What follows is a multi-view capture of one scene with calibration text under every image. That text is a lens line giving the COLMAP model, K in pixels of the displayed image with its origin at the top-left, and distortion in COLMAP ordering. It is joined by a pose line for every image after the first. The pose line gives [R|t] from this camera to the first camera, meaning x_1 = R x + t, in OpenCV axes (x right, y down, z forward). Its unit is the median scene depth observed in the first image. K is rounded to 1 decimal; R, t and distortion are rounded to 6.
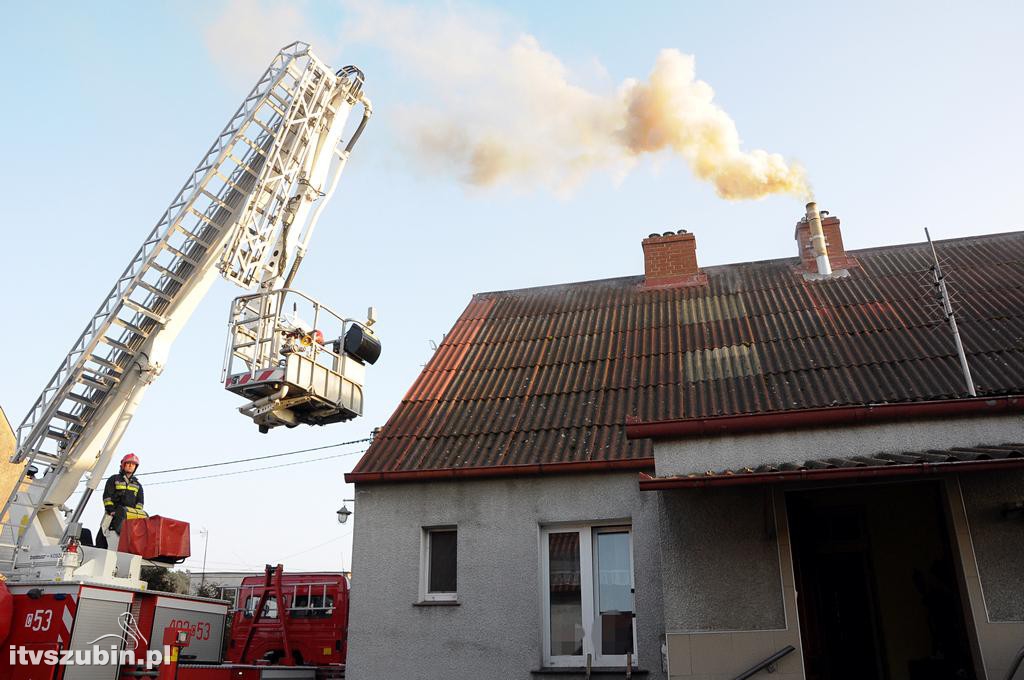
lens RADIAL K [[806.8, 0, 507.4], [0, 806.8, 336.4], [0, 0, 1]] dist [-0.151819, 0.100513]
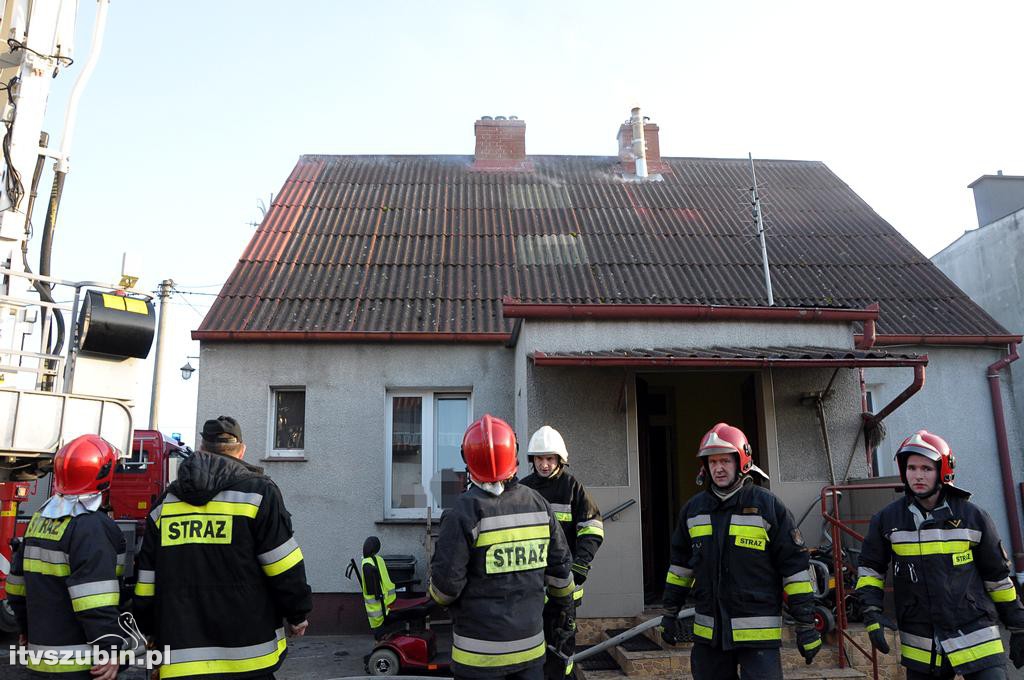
lens RADIAL K [[806.8, 0, 514.6], [0, 806.8, 345.9], [0, 0, 1]] dist [-0.151819, 0.100513]
pose [[0.952011, 0.053762, 0.301306, -0.113733], [-0.106019, 0.981429, 0.159864, -0.008830], [-0.287116, -0.184137, 0.940031, -0.040560]]
